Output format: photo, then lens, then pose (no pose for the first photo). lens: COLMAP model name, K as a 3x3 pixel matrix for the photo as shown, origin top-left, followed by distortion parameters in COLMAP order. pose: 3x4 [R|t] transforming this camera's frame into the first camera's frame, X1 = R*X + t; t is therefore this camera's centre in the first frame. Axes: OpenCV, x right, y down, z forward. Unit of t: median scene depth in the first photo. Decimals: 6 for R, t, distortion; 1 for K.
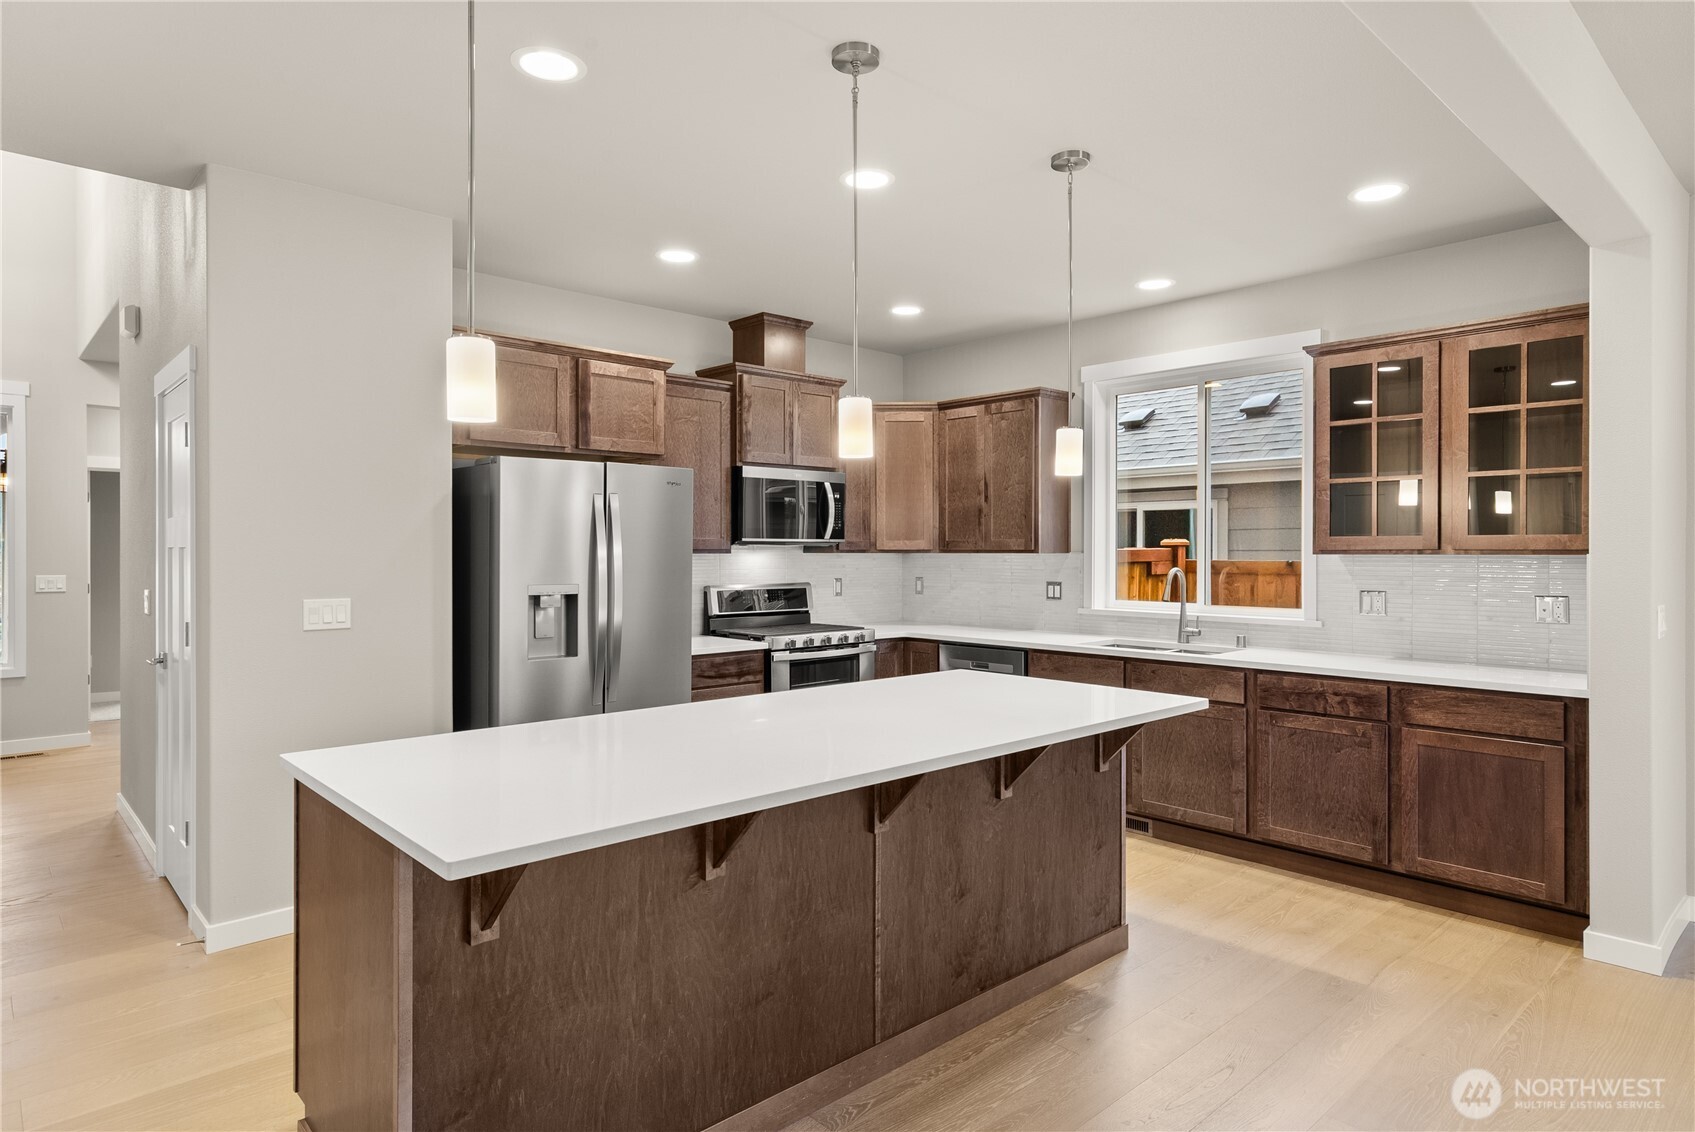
lens RADIAL K [[964.8, 0, 847.5], [0, 964.8, 566.0], [0, 0, 1]] dist [-0.000636, -0.000025]
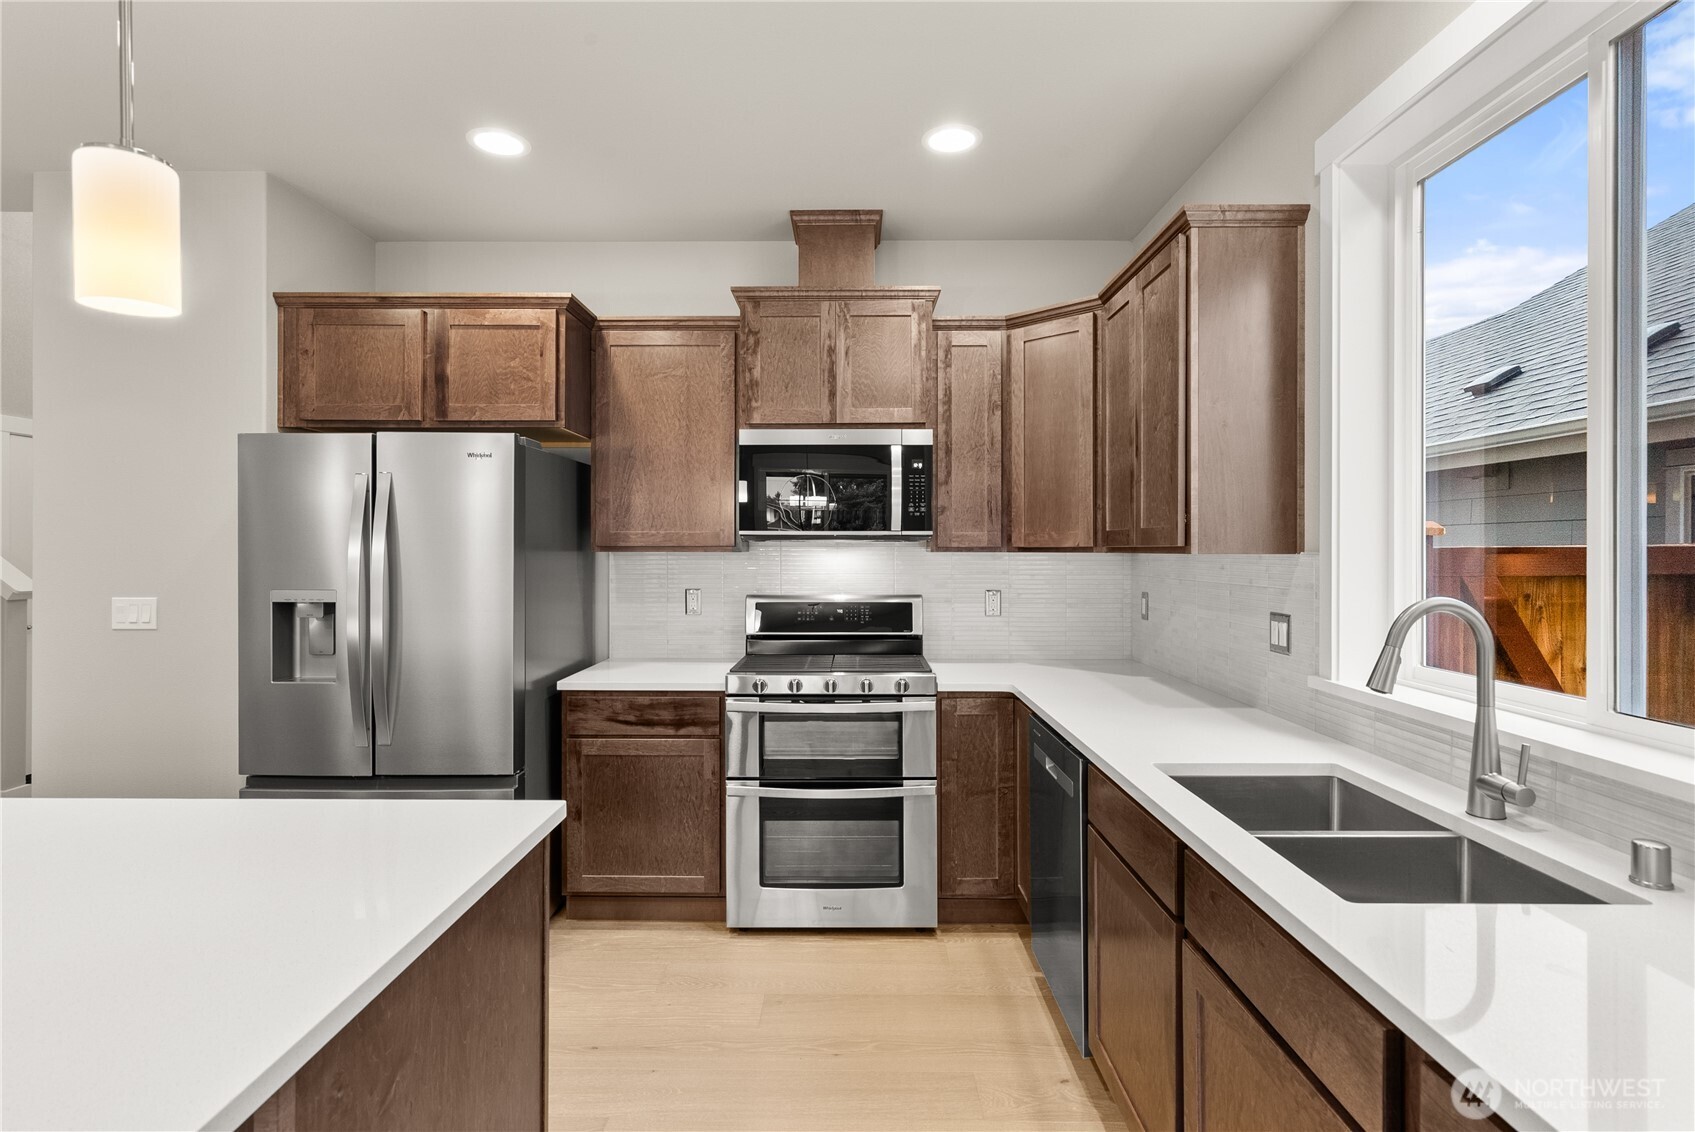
lens RADIAL K [[834.9, 0, 844.8], [0, 834.9, 553.9], [0, 0, 1]] dist [-0.000586, 0.000315]
pose [[0.728397, 0.005256, -0.685135, 0.381366], [-0.012143, 0.999913, -0.005239, -0.009459], [0.685048, 0.012136, 0.728397, 0.617263]]
